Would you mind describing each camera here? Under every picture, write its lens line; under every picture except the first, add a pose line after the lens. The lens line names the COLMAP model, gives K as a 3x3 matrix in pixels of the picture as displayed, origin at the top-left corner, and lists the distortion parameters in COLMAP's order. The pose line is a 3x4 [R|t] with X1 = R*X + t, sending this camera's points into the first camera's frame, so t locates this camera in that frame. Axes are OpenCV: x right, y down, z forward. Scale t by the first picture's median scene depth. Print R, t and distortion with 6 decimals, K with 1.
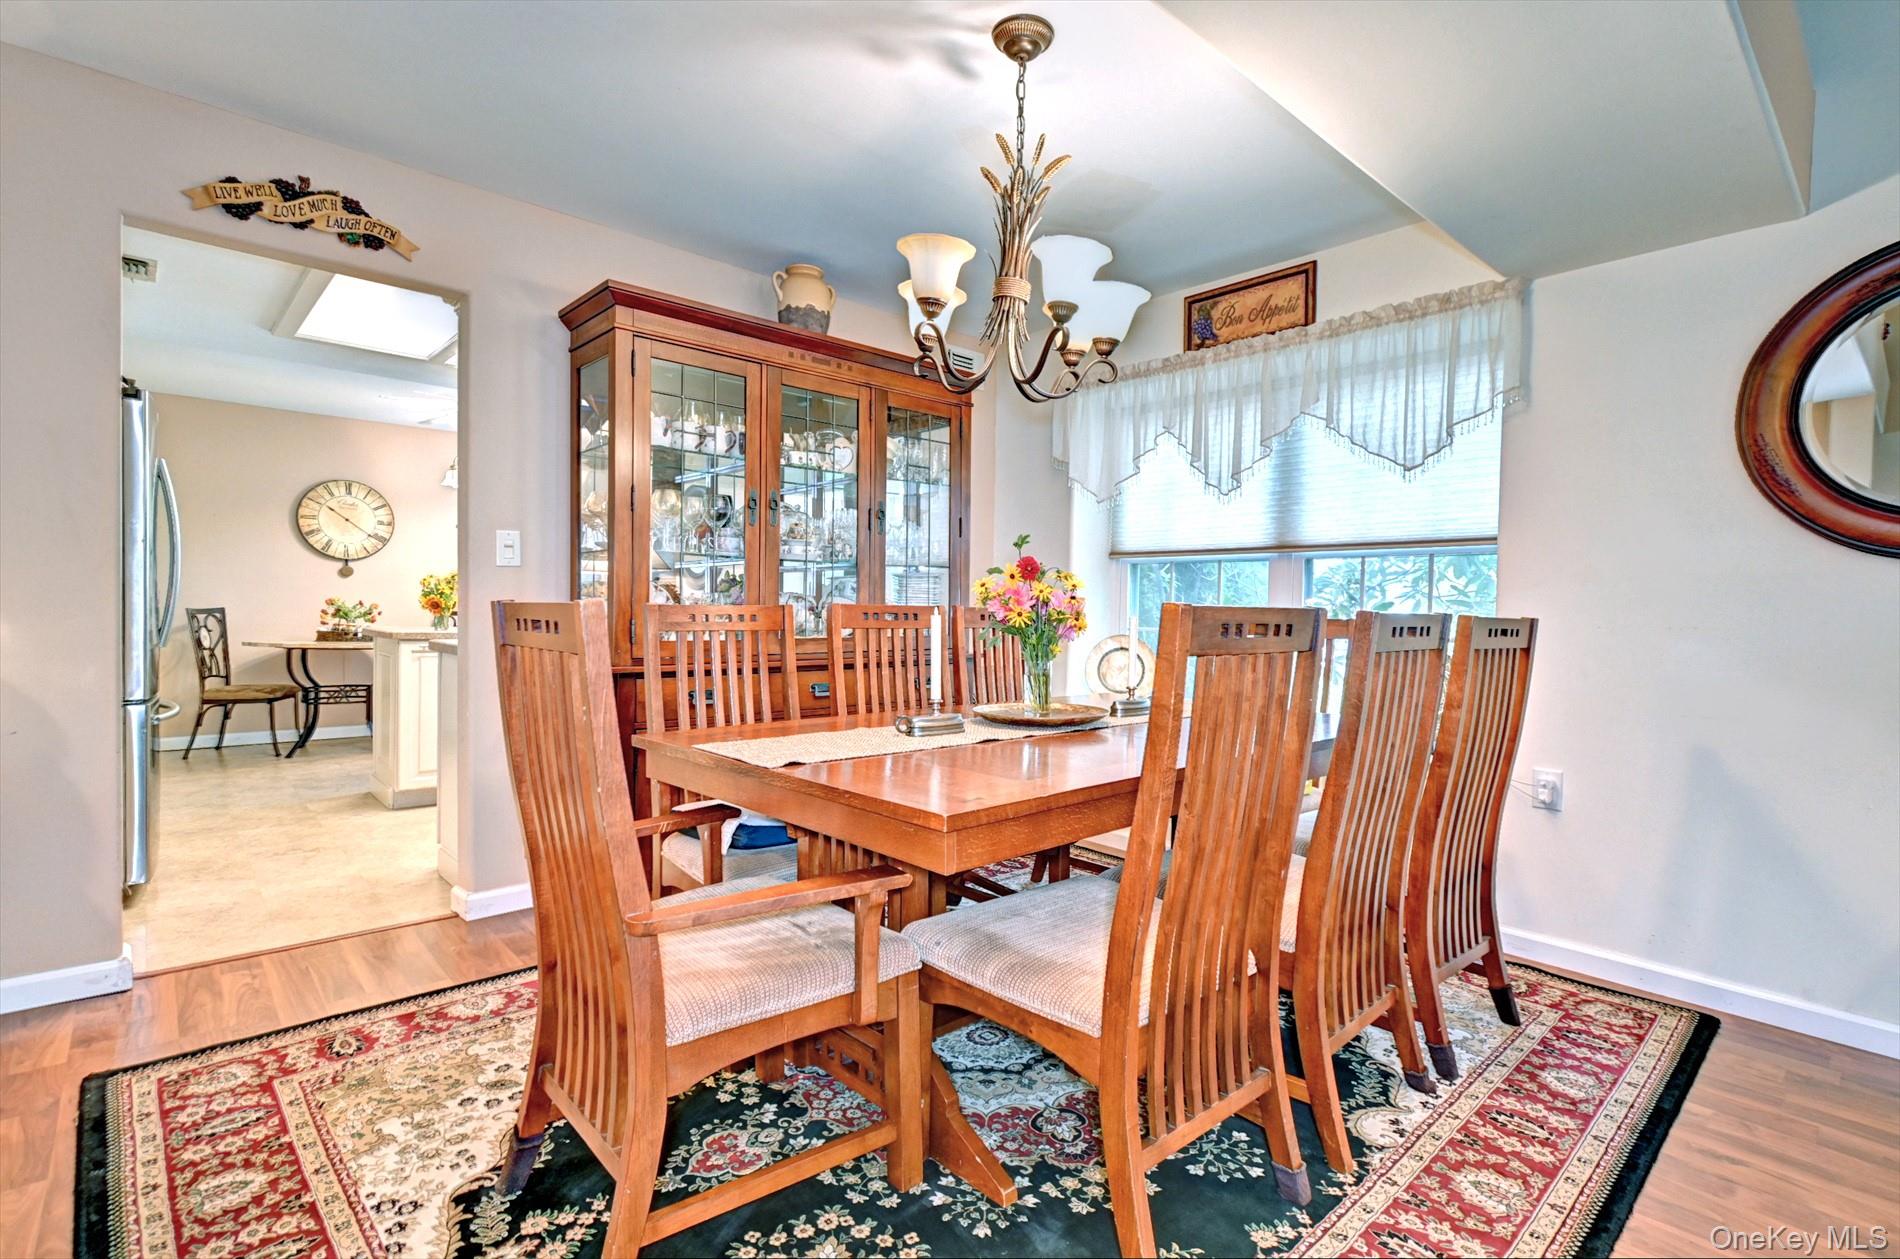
lens RADIAL K [[867.7, 0, 929.2], [0, 867.7, 621.1], [0, 0, 1]] dist [0.005772, -0.000430]
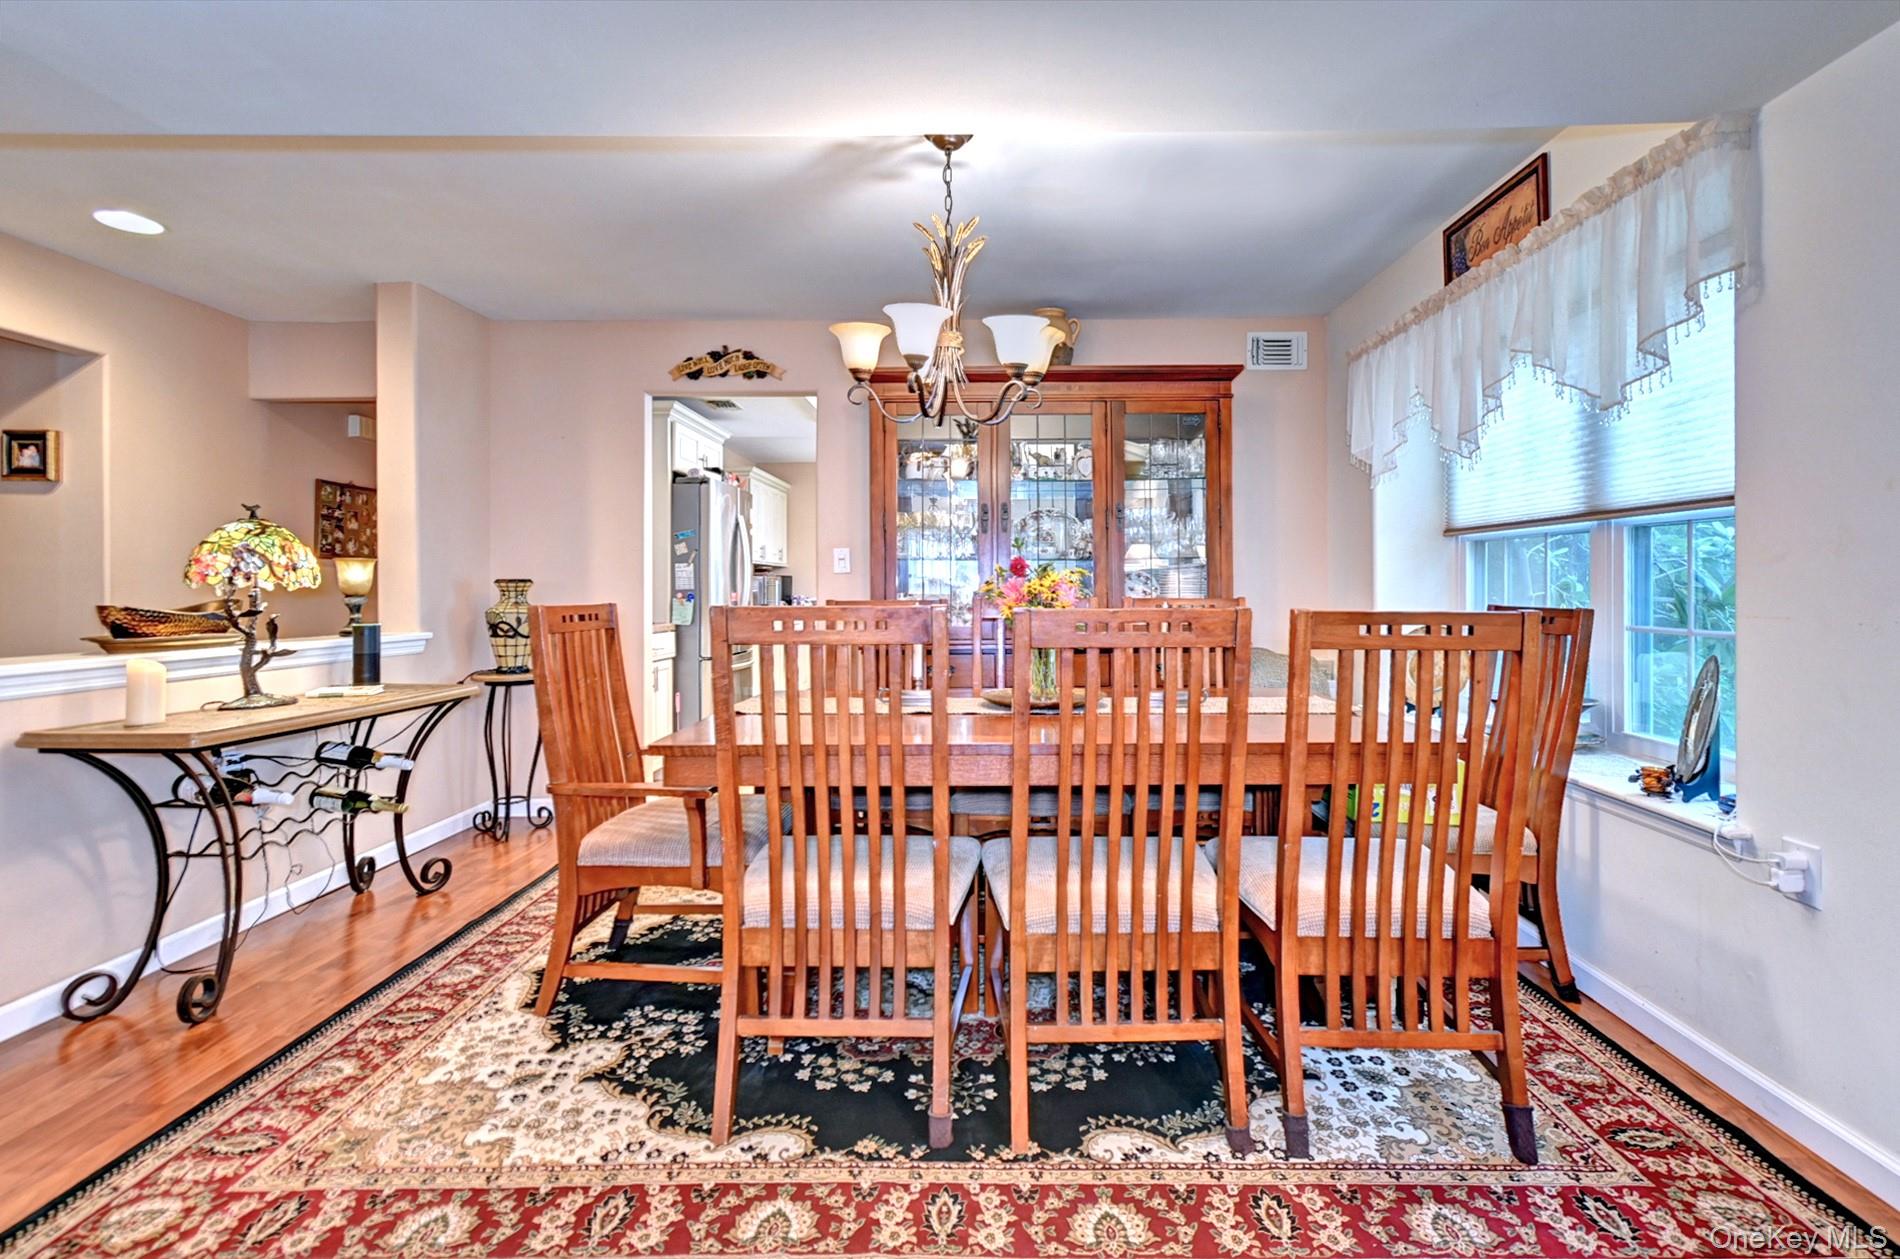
lens RADIAL K [[851.8, 0, 1007.7], [0, 851.8, 571.4], [0, 0, 1]] dist [0.000178, -0.000461]
pose [[0.754059, -0.031495, -0.656052, 0.734461], [0.005111, 0.999101, -0.042090, -0.006528], [0.656787, 0.028386, 0.753541, 0.136934]]
